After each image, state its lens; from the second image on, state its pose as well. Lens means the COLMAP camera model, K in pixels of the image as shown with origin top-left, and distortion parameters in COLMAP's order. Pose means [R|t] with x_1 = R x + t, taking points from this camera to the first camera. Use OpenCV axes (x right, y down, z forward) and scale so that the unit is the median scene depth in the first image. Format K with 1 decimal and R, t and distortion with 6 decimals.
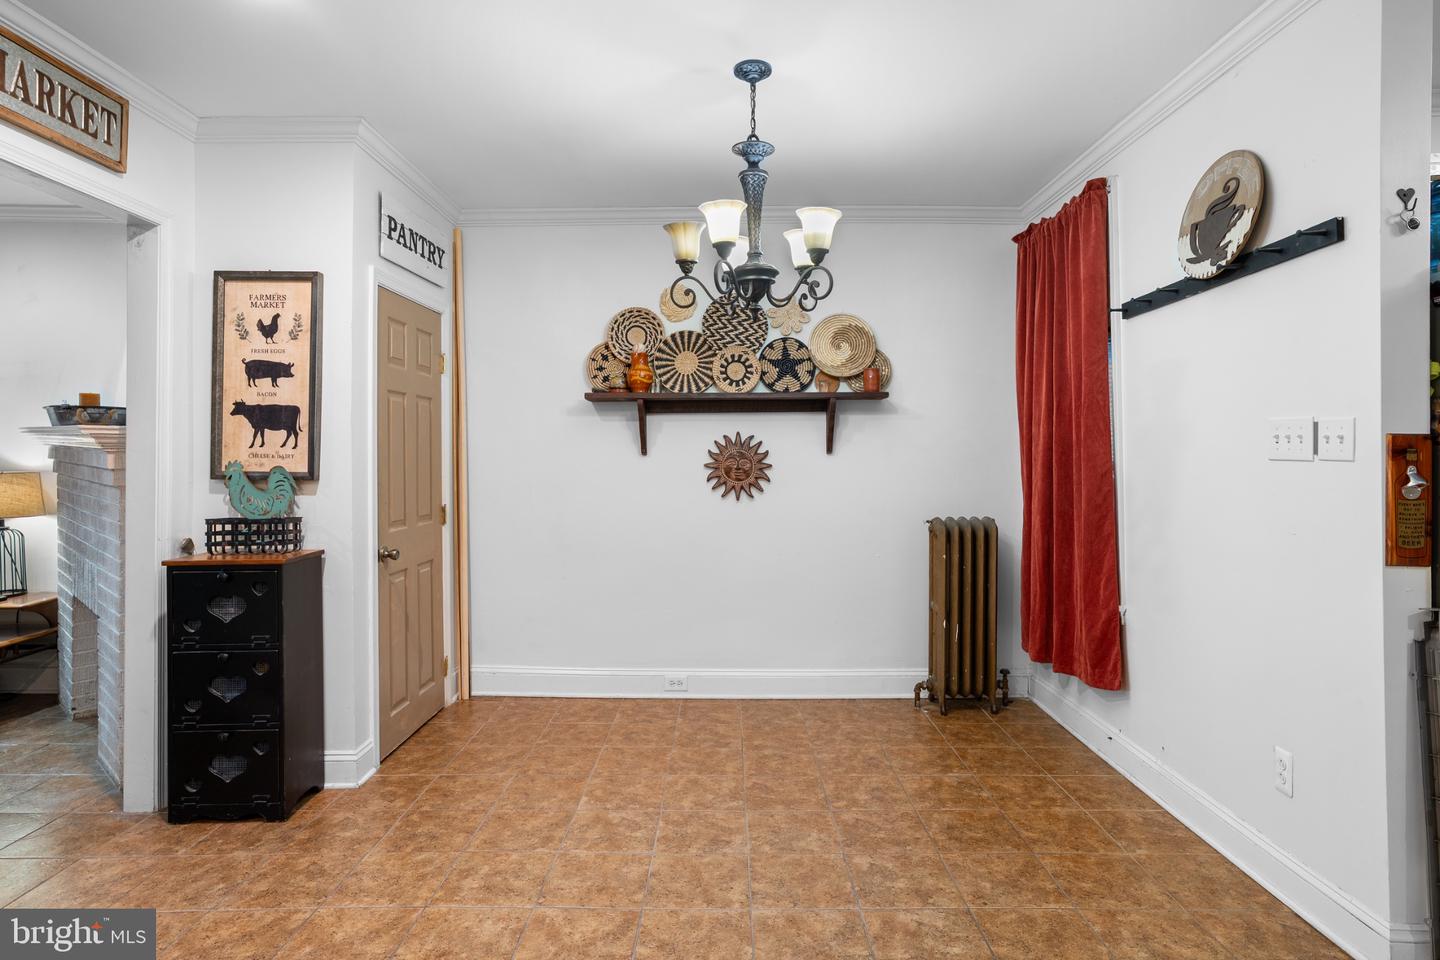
lens RADIAL K [[778.6, 0, 726.5], [0, 778.6, 455.8], [0, 0, 1]] dist [-0.033713, 0.026690]
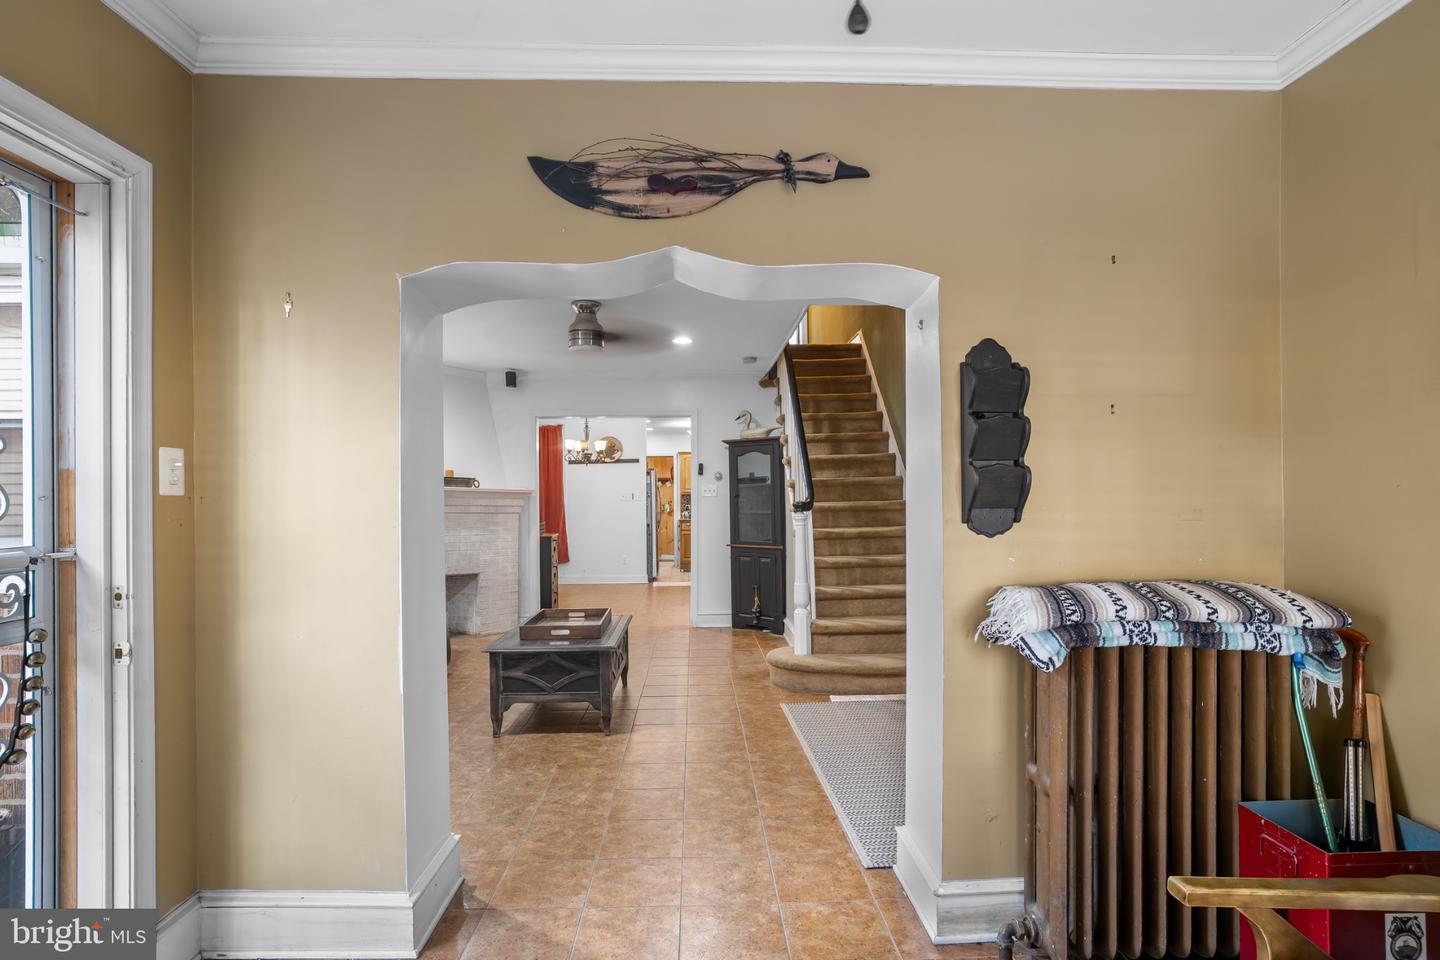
lens RADIAL K [[712.2, 0, 714.6], [0, 712.2, 495.5], [0, 0, 1]] dist [-0.018839, 0.007798]
pose [[-0.037605, 0.003015, 0.999288, -3.911284], [0.004407, 0.999986, -0.002851, -0.009786], [-0.999283, 0.004297, -0.037618, 0.526372]]
